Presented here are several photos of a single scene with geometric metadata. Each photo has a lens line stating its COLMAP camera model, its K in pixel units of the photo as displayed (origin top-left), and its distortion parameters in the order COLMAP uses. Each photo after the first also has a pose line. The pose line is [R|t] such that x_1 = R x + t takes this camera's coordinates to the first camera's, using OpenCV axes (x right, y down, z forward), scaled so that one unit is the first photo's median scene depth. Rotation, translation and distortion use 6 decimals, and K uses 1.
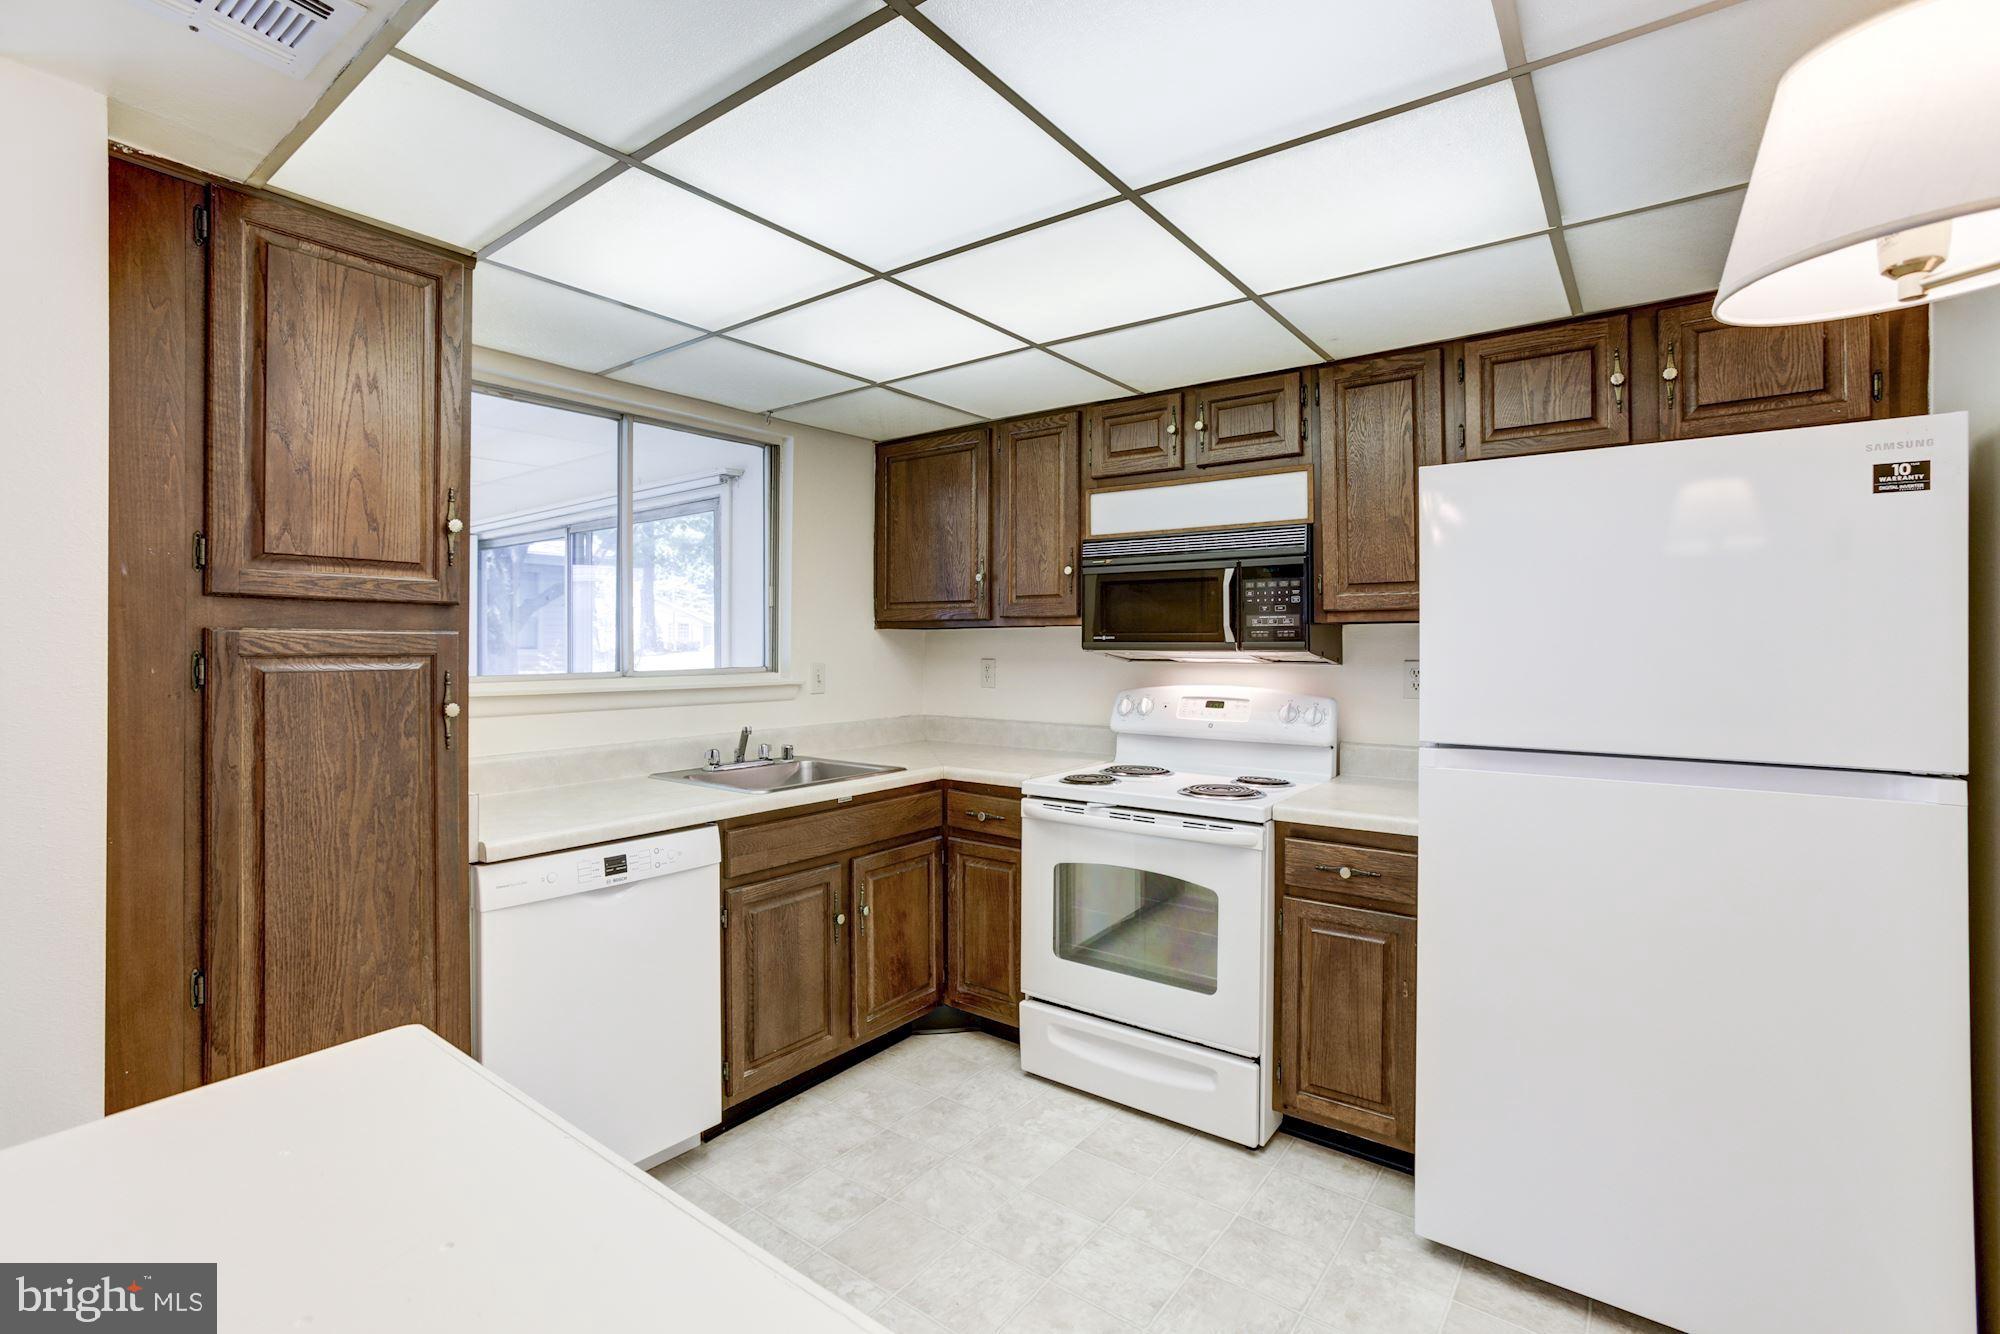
lens RADIAL K [[931.7, 0, 961.6], [0, 931.7, 611.8], [0, 0, 1]] dist [-0.047604, 0.018682]
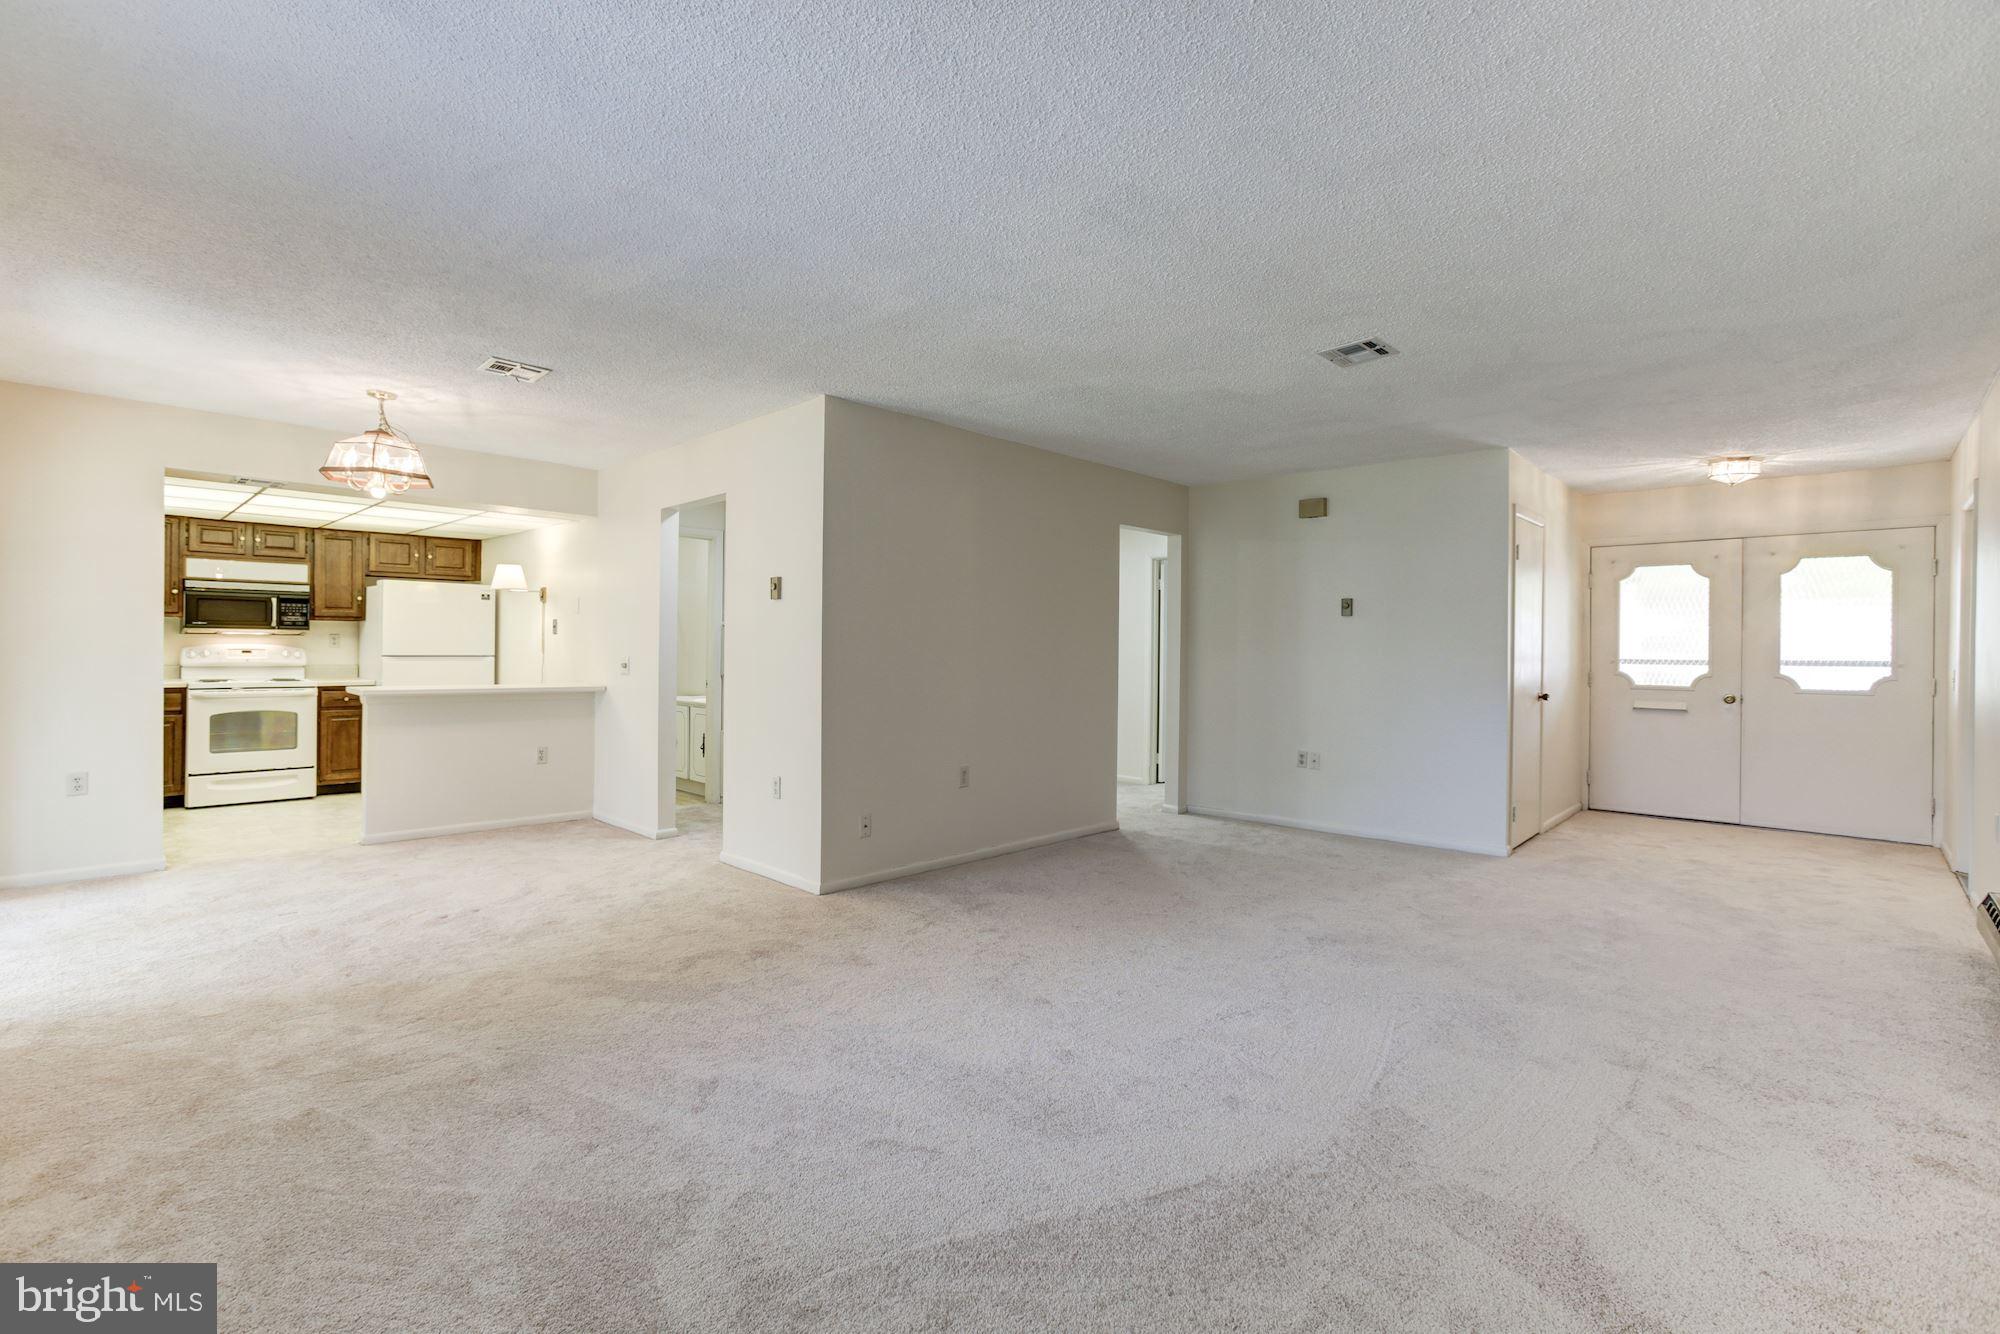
lens RADIAL K [[931.7, 0, 989.0], [0, 931.7, 656.8], [0, 0, 1]] dist [-0.047604, 0.018682]
pose [[0.117534, -0.002220, 0.993066, -2.261666], [-0.044538, 0.998980, 0.007504, 0.010504], [-0.992070, -0.045111, 0.117315, -1.451712]]
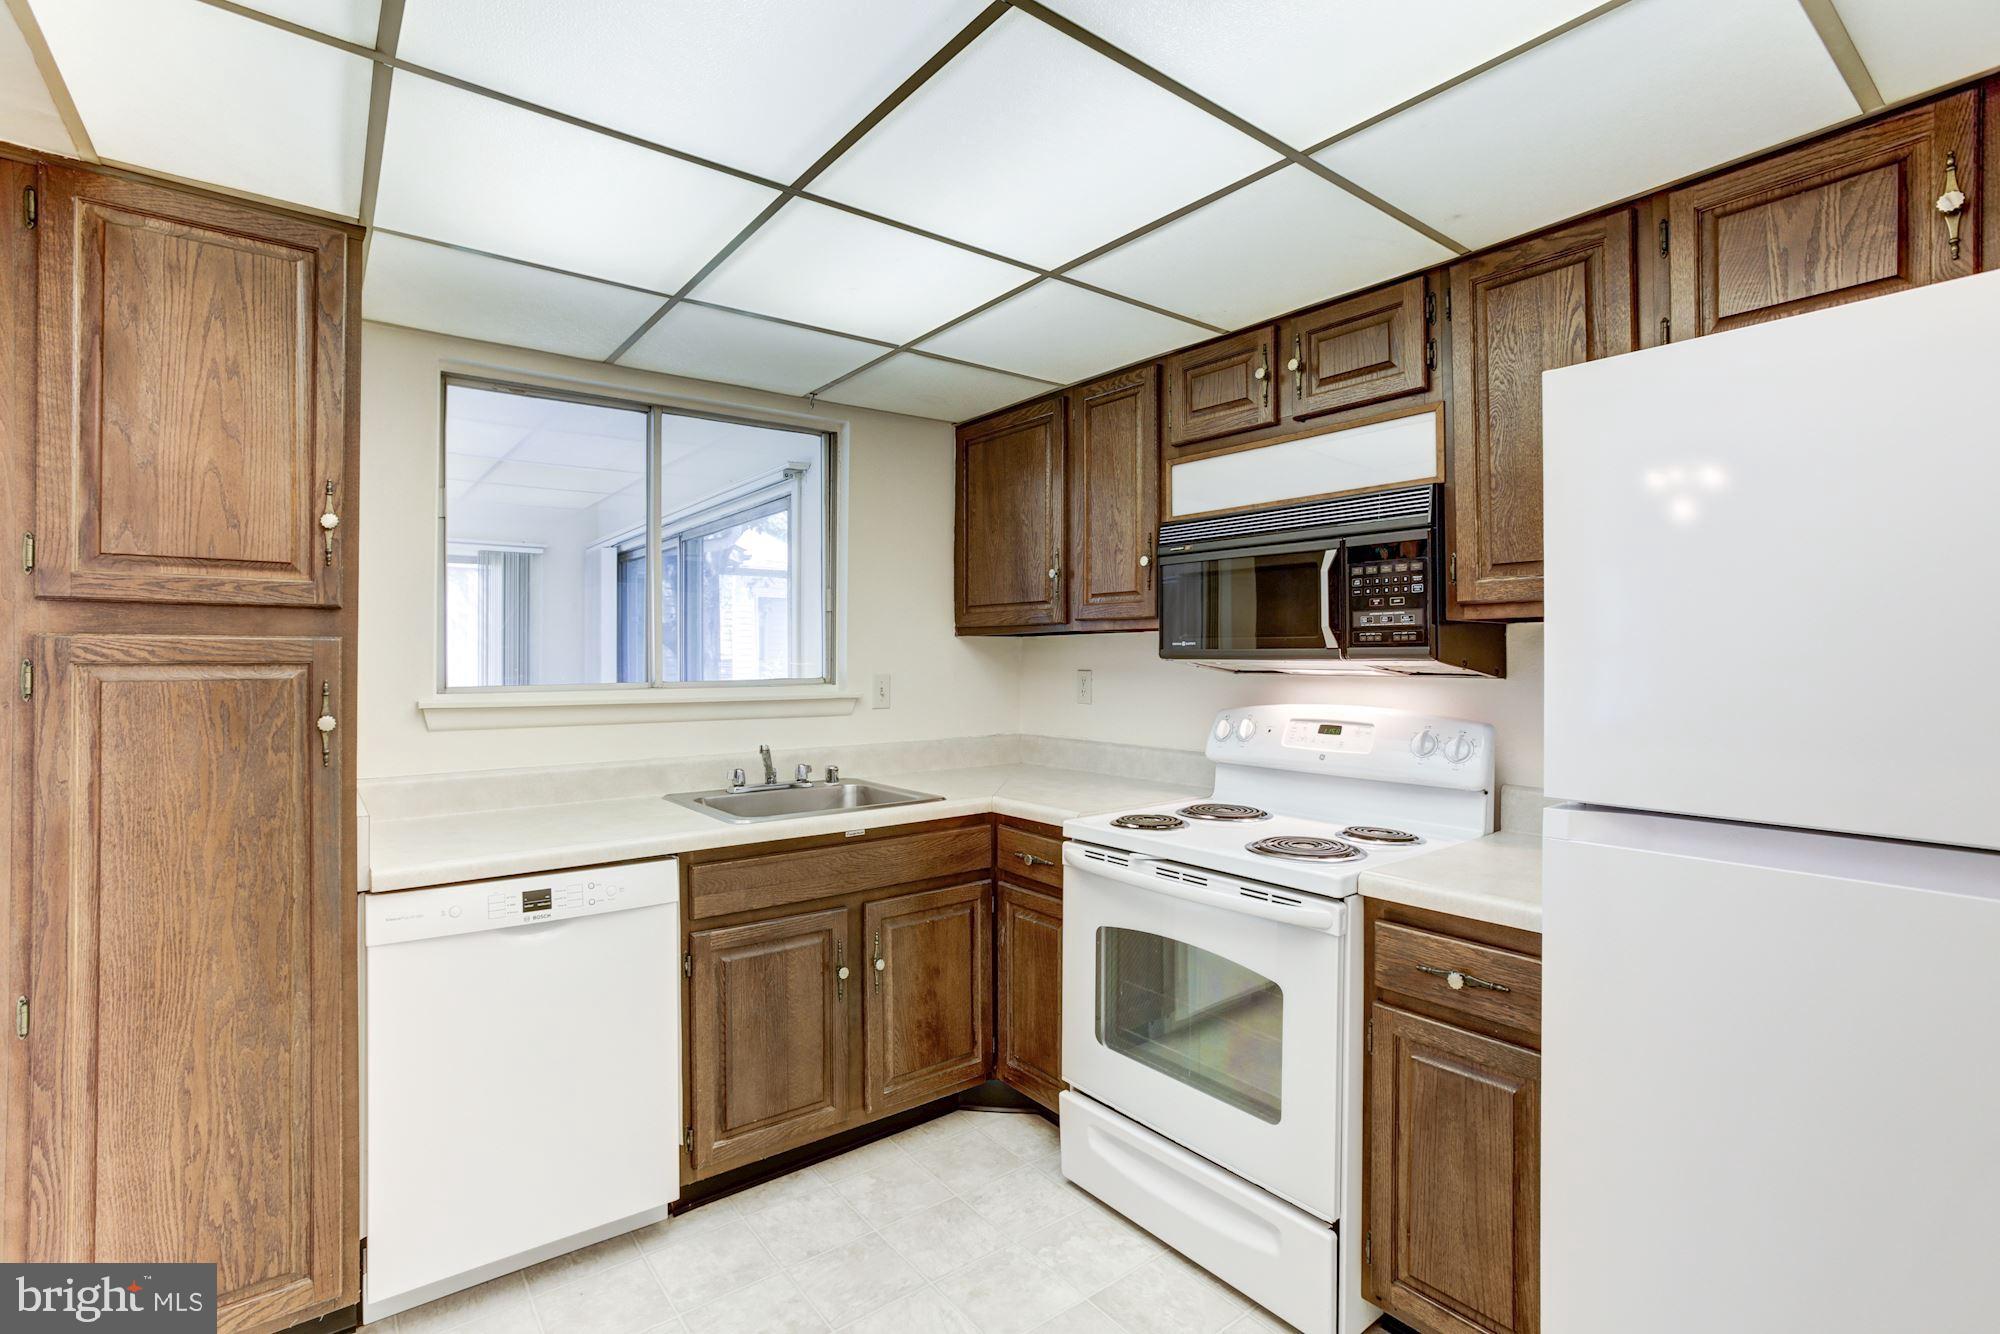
lens RADIAL K [[931.7, 0, 948.1], [0, 931.7, 635.5], [0, 0, 1]] dist [-0.047604, 0.018682]
pose [[0.964279, -0.007478, -0.264784, 0.211674], [0.010982, 0.999871, 0.011757, 0.011561], [0.264662, -0.014245, 0.964236, 0.221060]]
